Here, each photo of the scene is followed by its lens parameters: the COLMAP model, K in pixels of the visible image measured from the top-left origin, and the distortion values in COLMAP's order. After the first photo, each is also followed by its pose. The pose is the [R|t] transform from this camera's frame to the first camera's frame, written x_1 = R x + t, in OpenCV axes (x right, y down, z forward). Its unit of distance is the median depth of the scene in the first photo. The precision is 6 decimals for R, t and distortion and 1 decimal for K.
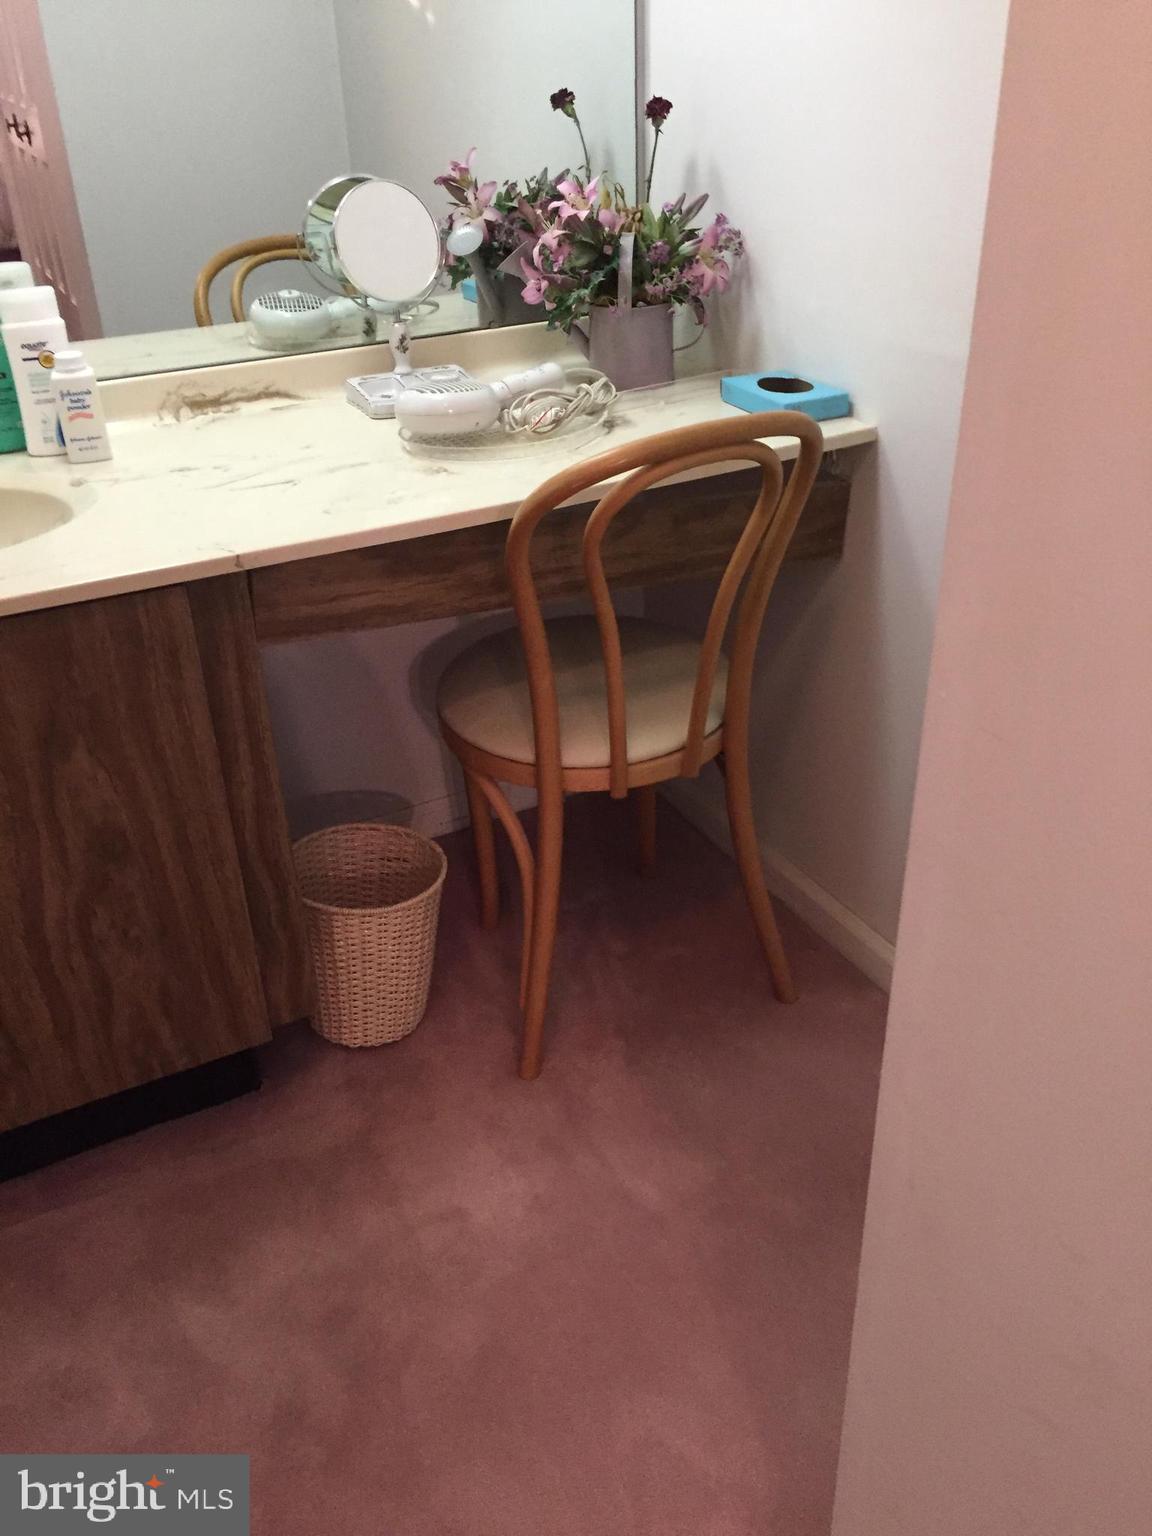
lens RADIAL K [[1294.9, 0, 576.0], [0, 1294.9, 768.0], [0, 0, 1]] dist [0.077590, -0.120475]
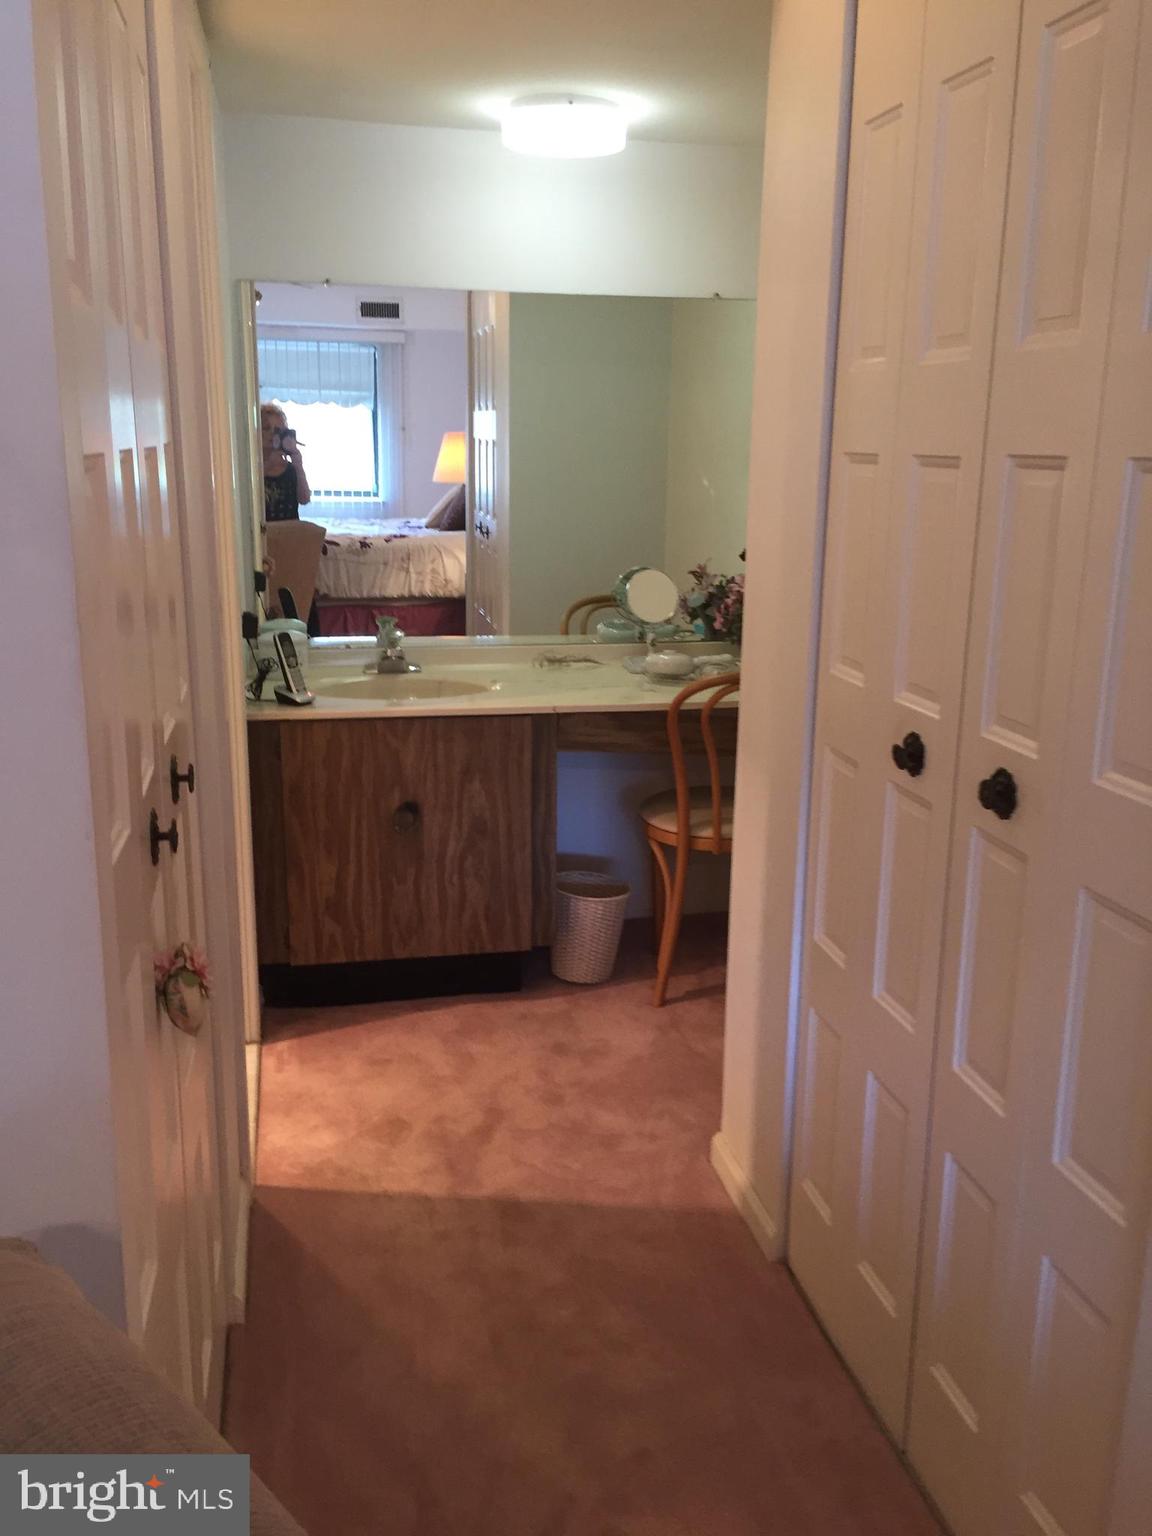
lens RADIAL K [[1294.9, 0, 576.0], [0, 1294.9, 768.0], [0, 0, 1]] dist [0.077590, -0.120475]
pose [[0.959843, 0.103442, -0.260770, 0.344155], [-0.170999, 0.952624, -0.251528, 0.449488], [0.222397, 0.286019, 0.932058, -0.986291]]
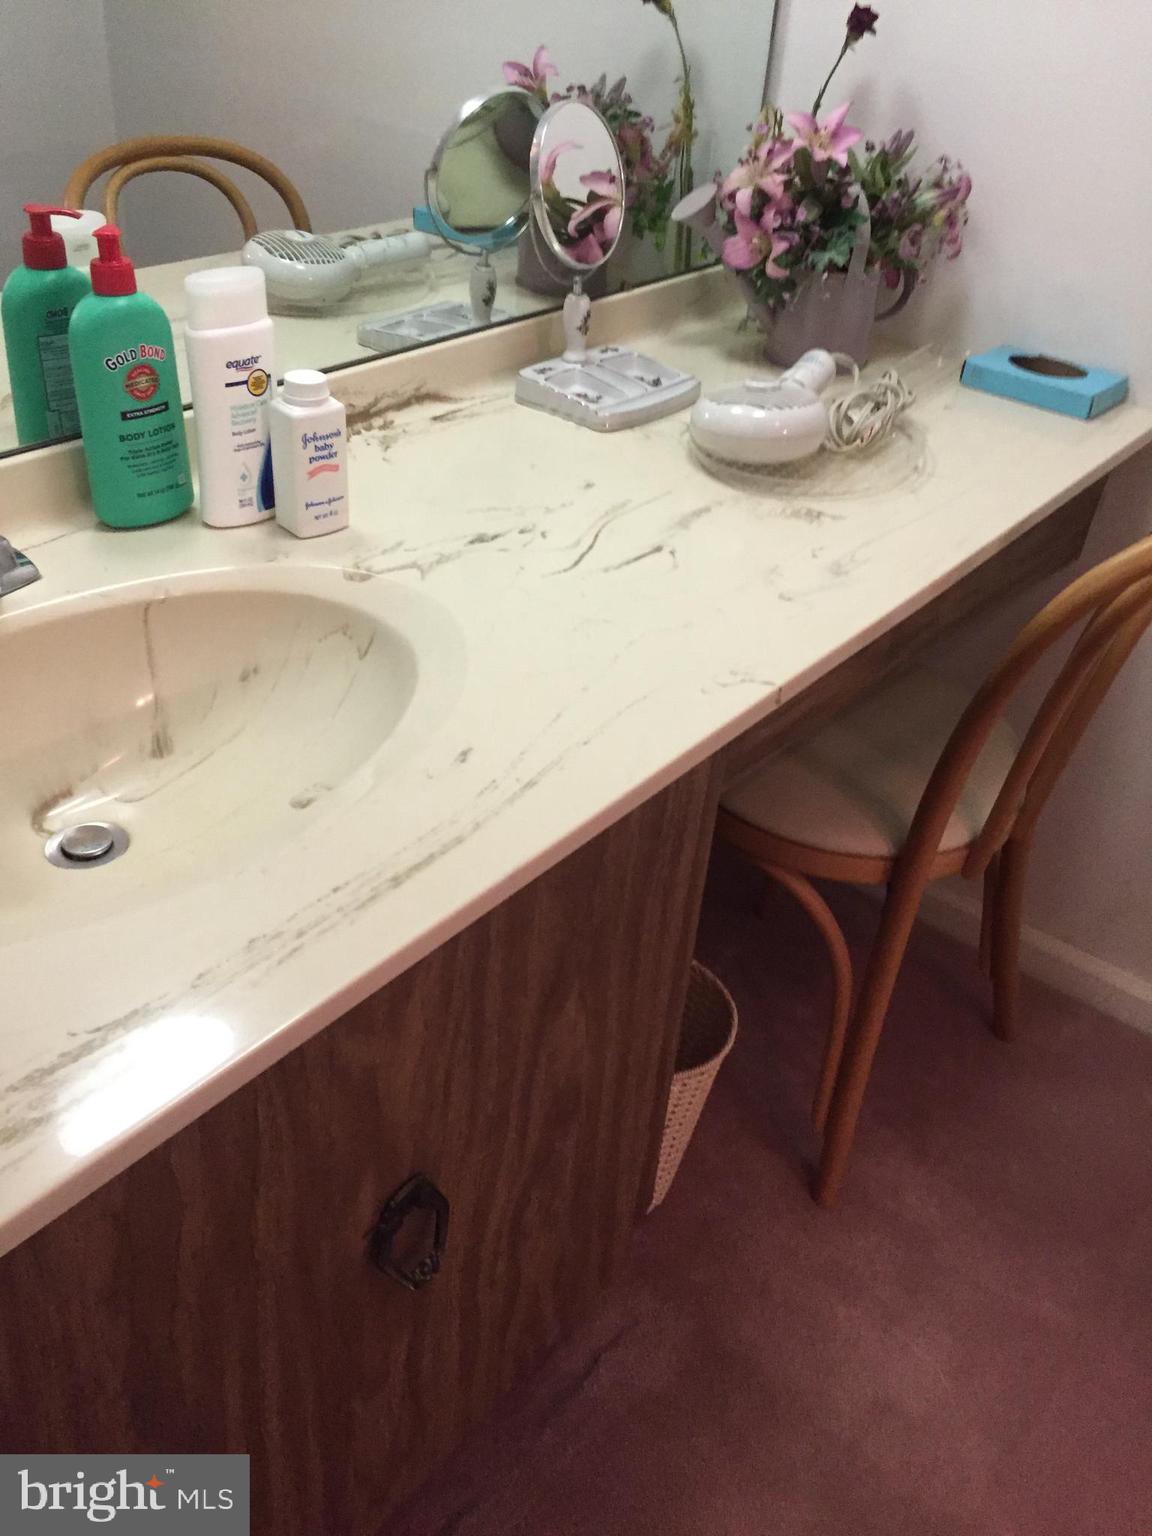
lens RADIAL K [[1312.8, 0, 576.0], [0, 1312.8, 768.0], [0, 0, 1]] dist [0.036913, -0.002919]
pose [[0.913404, -0.145024, 0.380344, -0.530730], [0.111671, 0.987808, 0.108469, -0.175457], [-0.391438, -0.056603, 0.918462, 0.326465]]
